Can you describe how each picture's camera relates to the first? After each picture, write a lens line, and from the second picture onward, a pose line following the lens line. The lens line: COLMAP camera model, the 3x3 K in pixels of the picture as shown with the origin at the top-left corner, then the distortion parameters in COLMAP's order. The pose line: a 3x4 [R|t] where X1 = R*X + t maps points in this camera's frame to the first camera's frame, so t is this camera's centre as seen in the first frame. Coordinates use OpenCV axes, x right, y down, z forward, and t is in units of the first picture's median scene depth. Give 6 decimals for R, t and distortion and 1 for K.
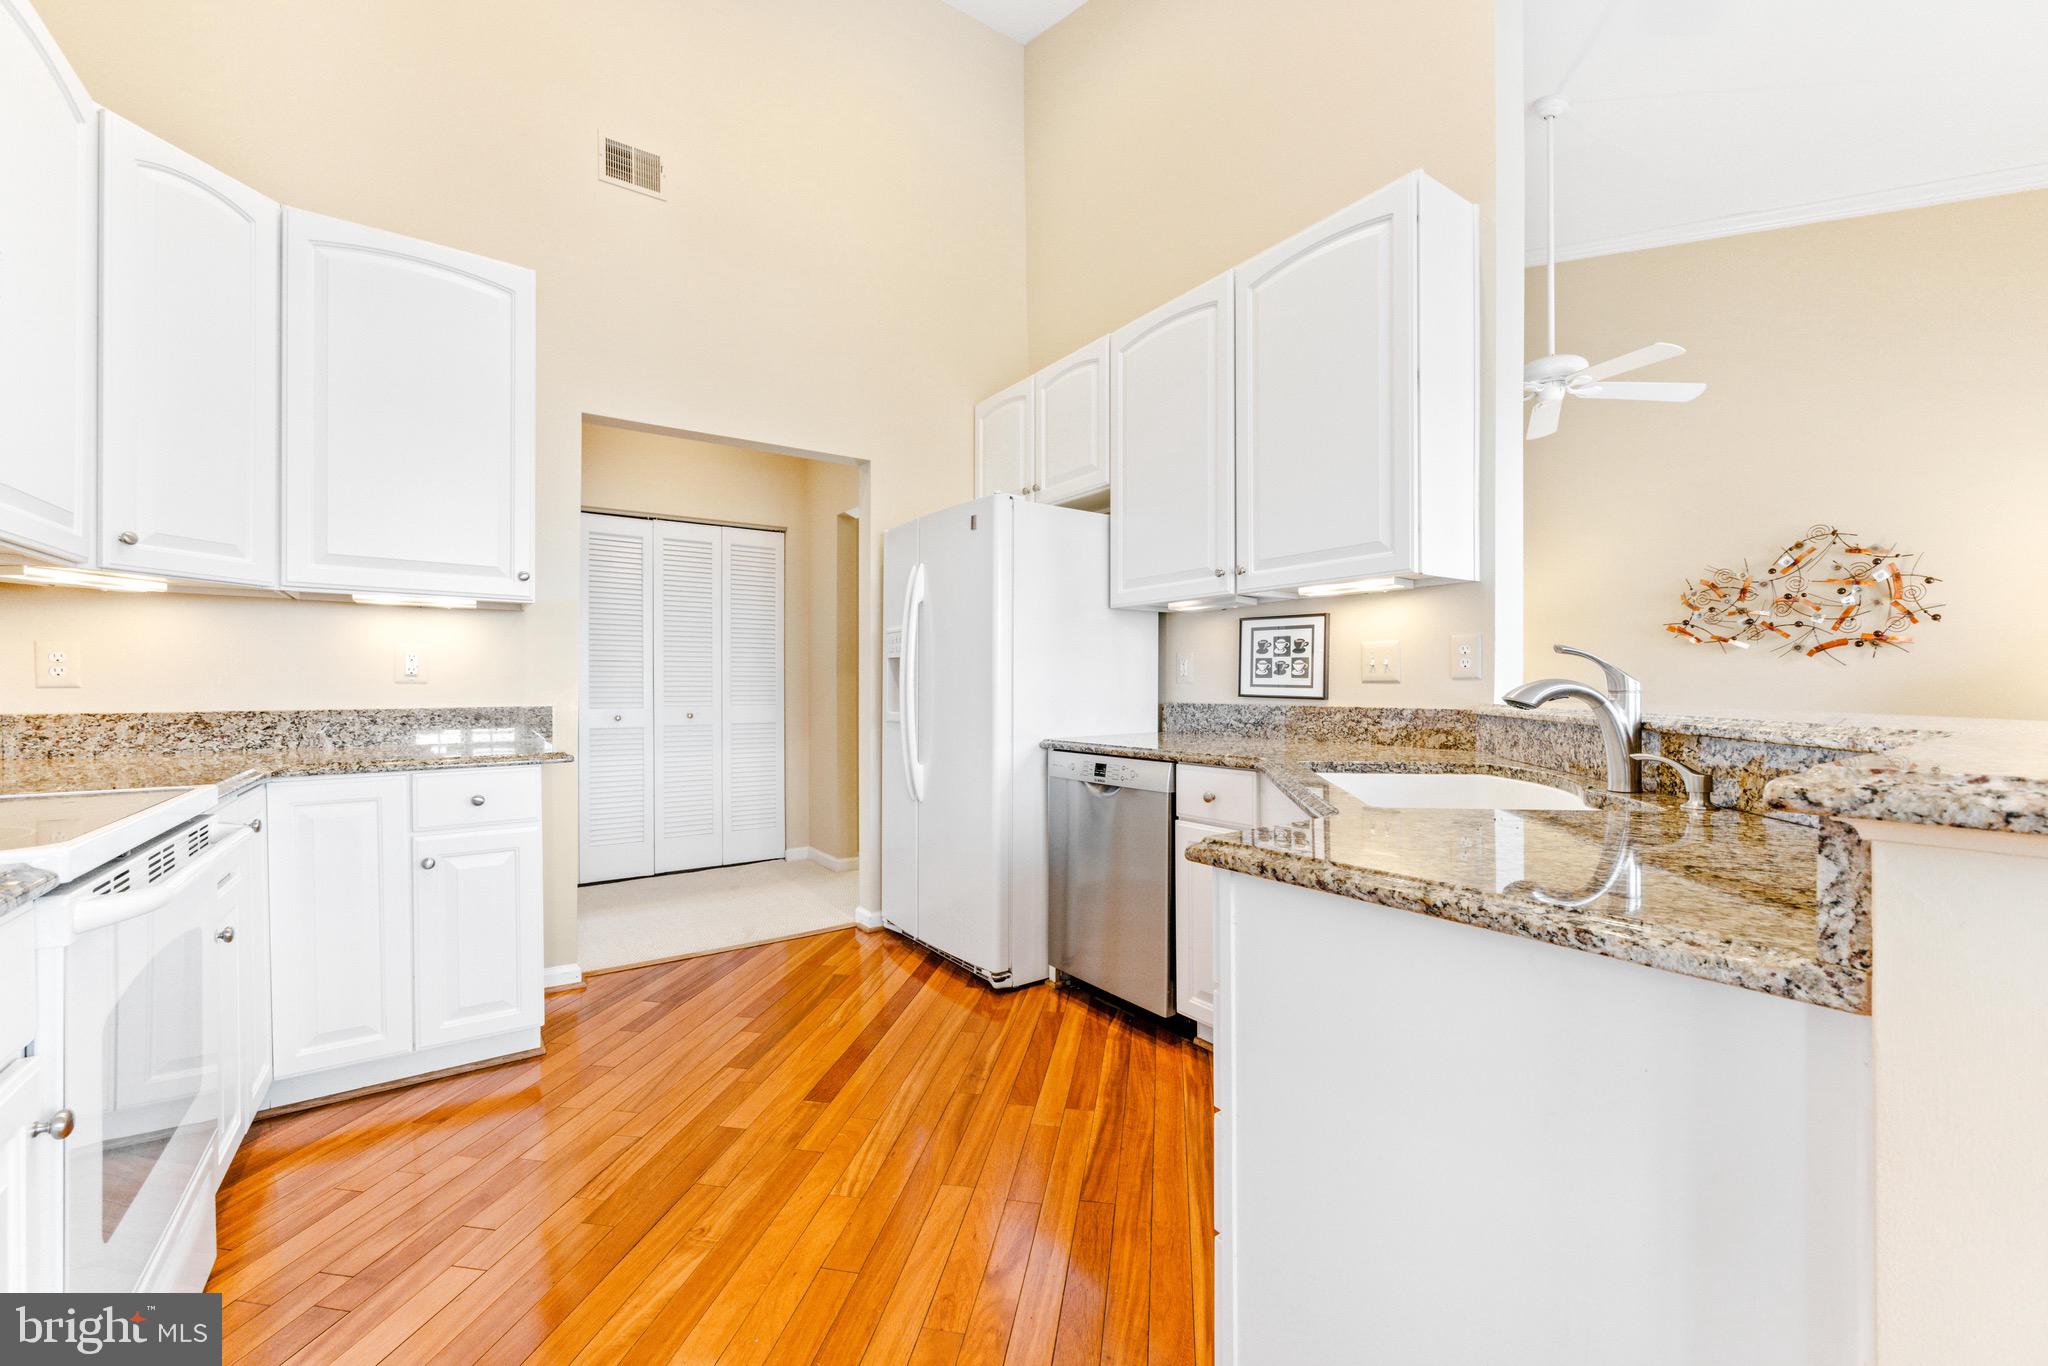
lens RADIAL K [[817.3, 0, 1026.1], [0, 817.3, 692.0], [0, 0, 1]] dist [-0.001429, -0.000083]
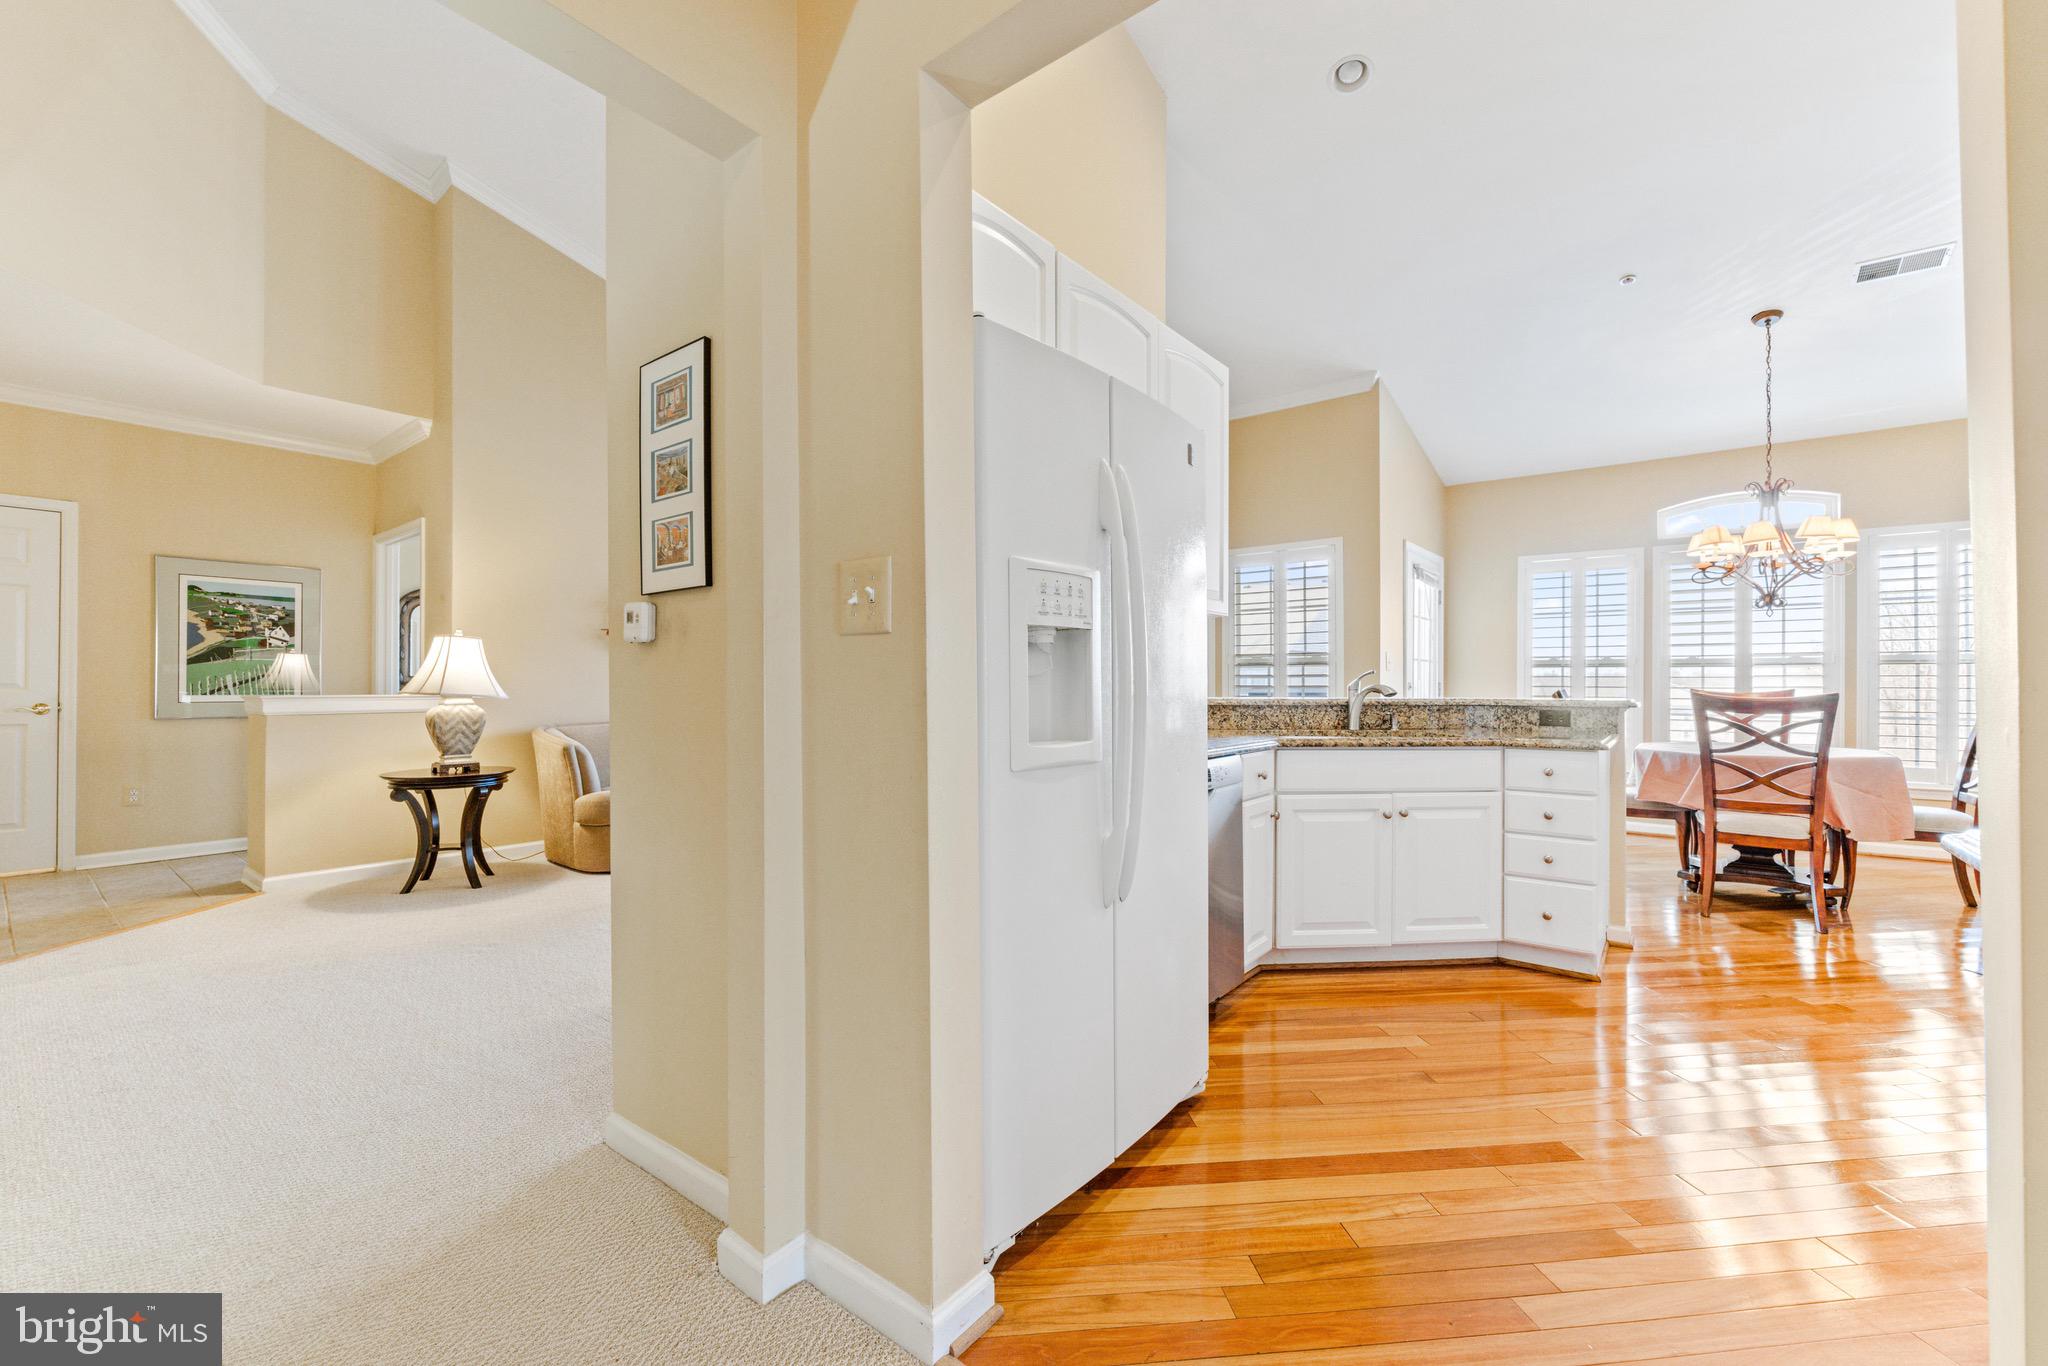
lens RADIAL K [[822.7, 0, 1024.0], [0, 822.7, 683.6], [0, 0, 1]] dist [-0.002753, -0.000165]
pose [[-0.276664, 0.004854, 0.960955, -0.707755], [0.005803, 0.999977, -0.003380, -0.008687], [-0.960949, 0.004641, -0.276686, 1.344965]]
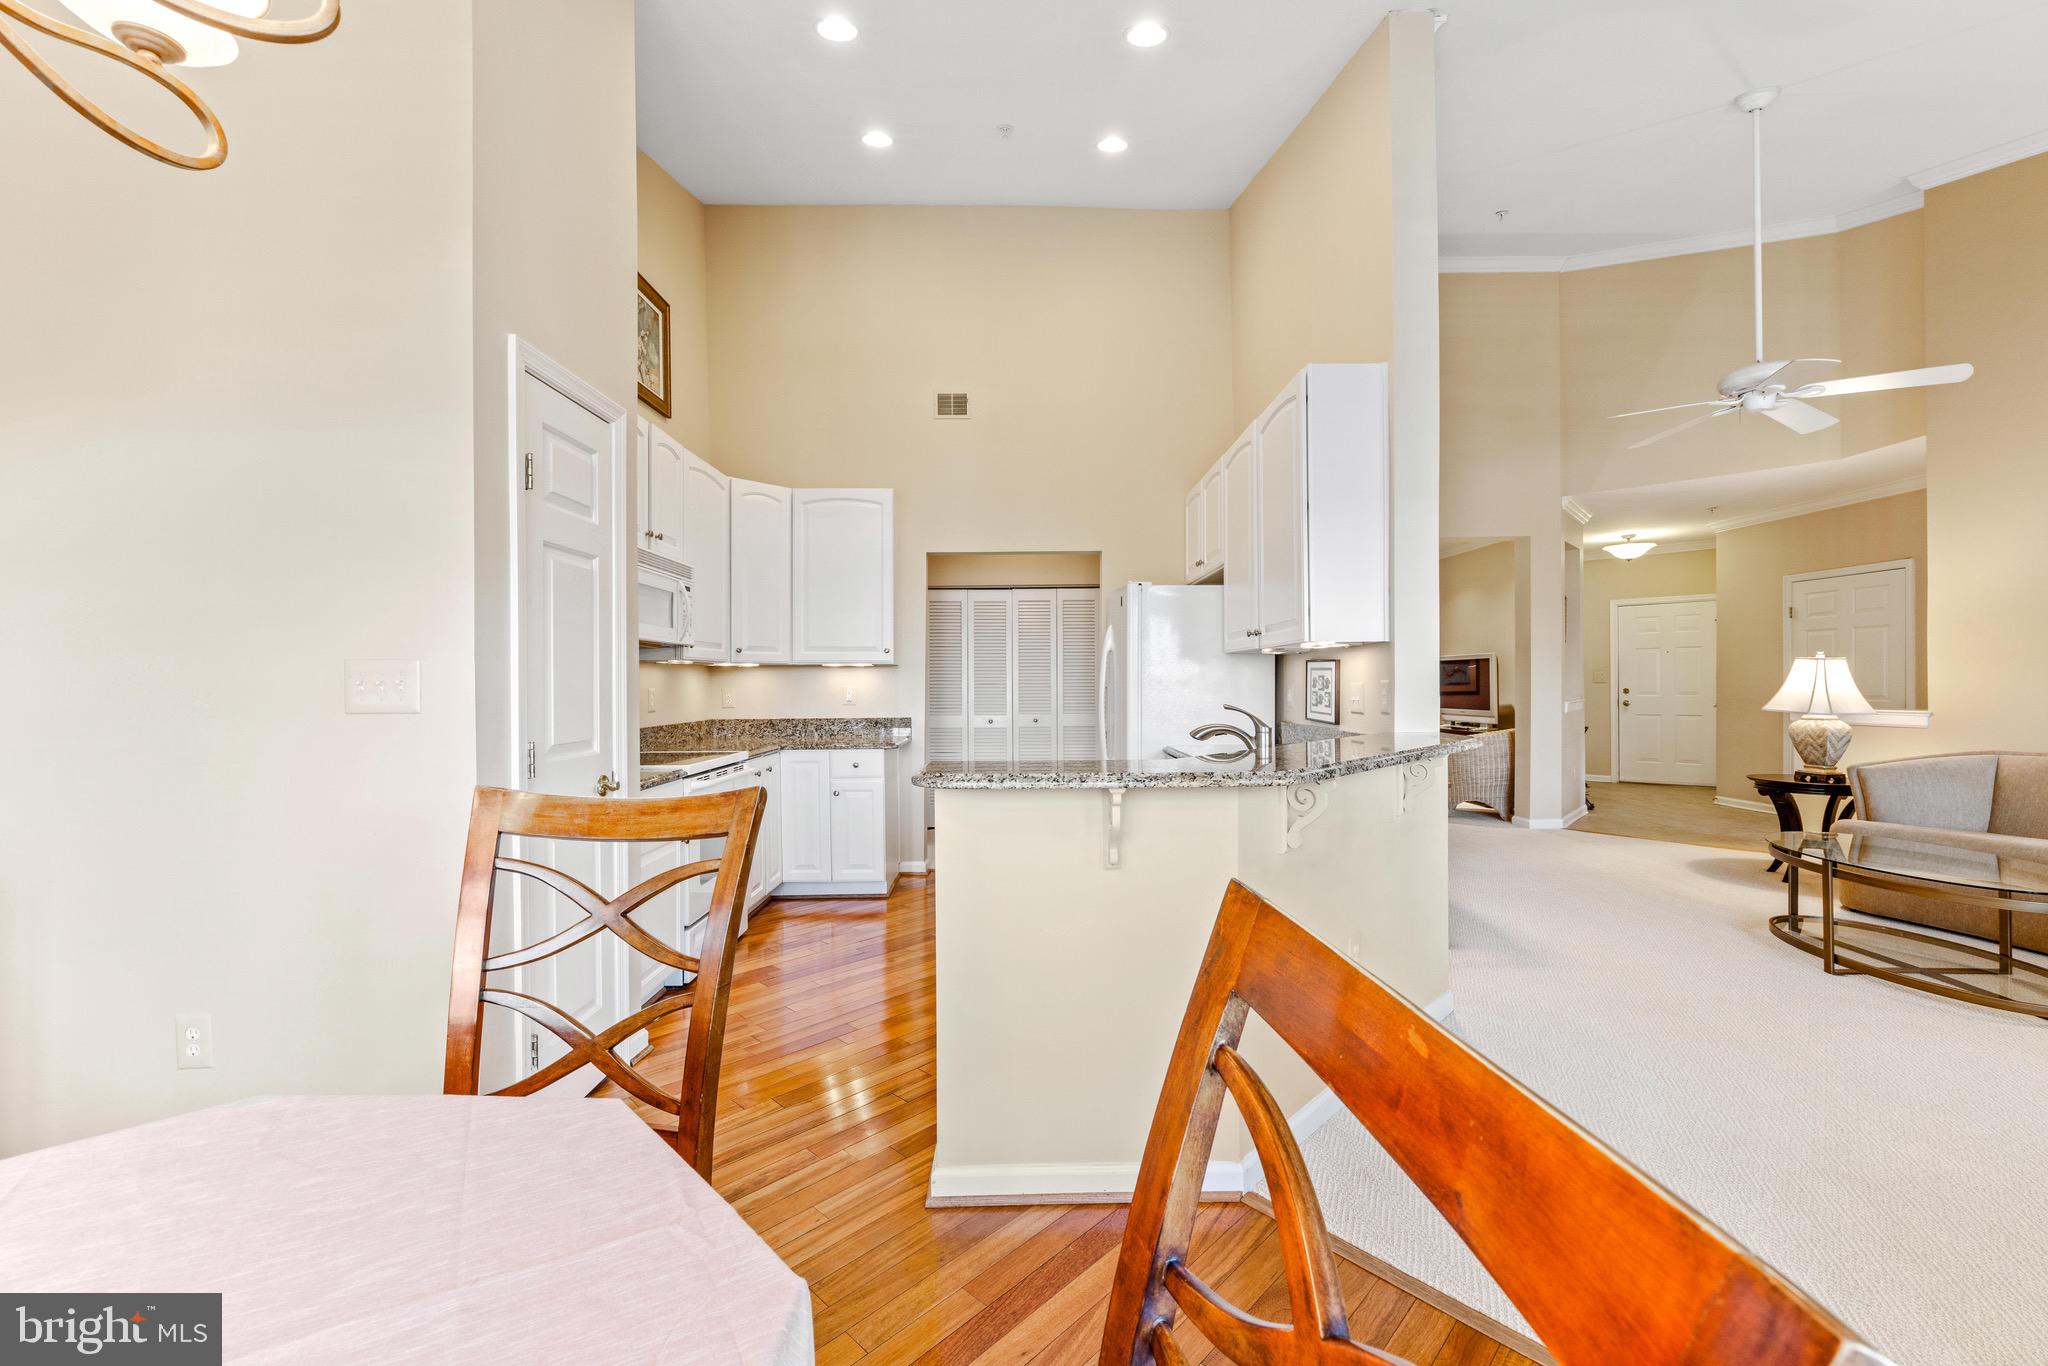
lens RADIAL K [[826.3, 0, 1026.9], [0, 826.3, 687.9], [0, 0, 1]] dist [-0.001657, 0.000157]
pose [[0.825195, -0.000647, -0.564847, 0.661938], [0.000872, 1.000000, 0.000129, -0.047594], [0.564847, -0.000599, 0.825196, -0.366346]]
